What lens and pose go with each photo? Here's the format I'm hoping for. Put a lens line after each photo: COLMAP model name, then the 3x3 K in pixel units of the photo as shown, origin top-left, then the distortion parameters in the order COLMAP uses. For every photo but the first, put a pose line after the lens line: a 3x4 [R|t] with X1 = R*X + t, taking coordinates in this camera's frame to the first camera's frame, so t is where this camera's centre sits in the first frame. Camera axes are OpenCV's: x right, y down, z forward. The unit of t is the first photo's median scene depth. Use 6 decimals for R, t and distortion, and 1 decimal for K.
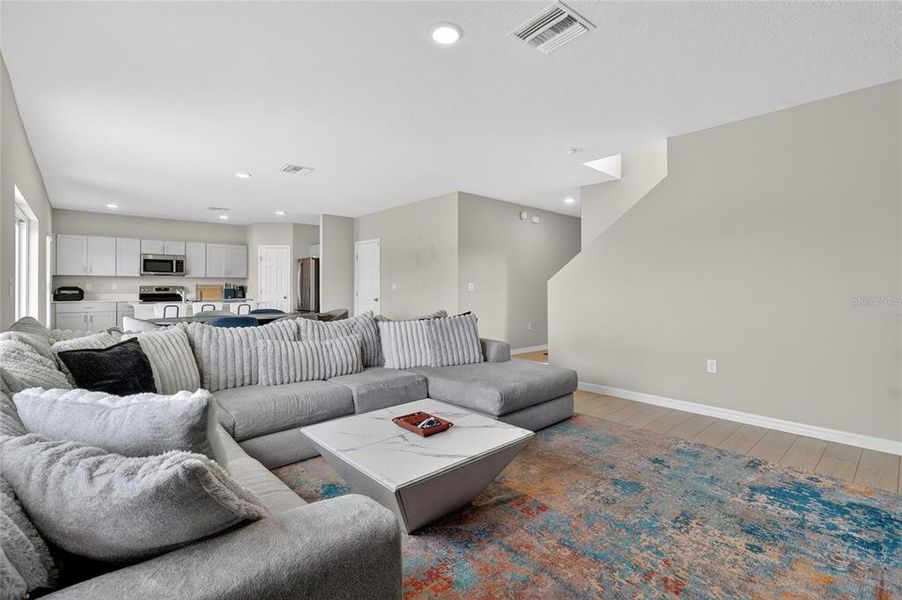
lens RADIAL K [[414.7, 0, 451.0], [0, 414.7, 285.3], [0, 0, 1]] dist [0.002718, 0.000061]
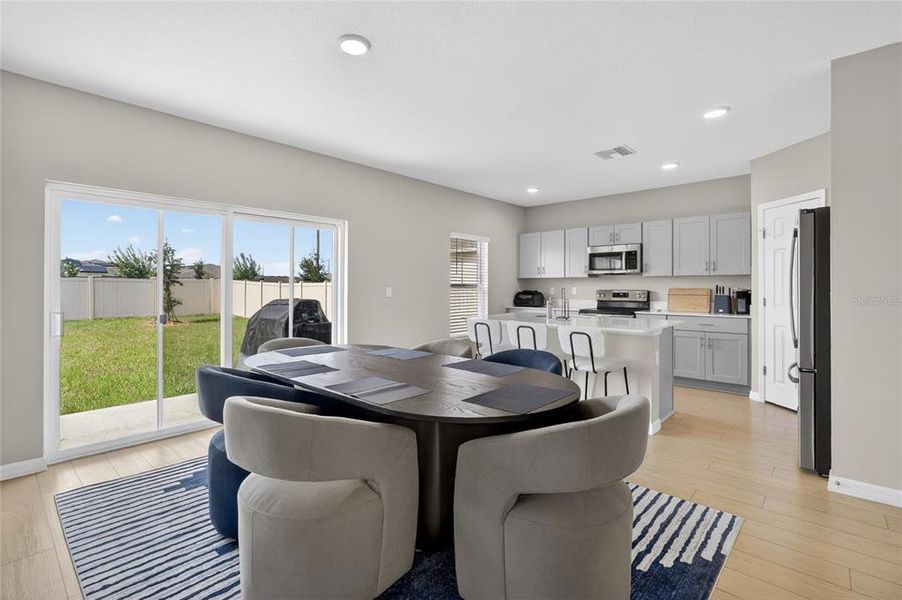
lens RADIAL K [[414.7, 0, 451.0], [0, 414.7, 285.3], [0, 0, 1]] dist [0.002718, 0.000061]
pose [[0.104531, -0.002961, -0.994517, -0.030968], [0.004128, 0.999988, -0.002543, -0.006120], [0.994513, -0.003840, 0.104542, 0.677165]]
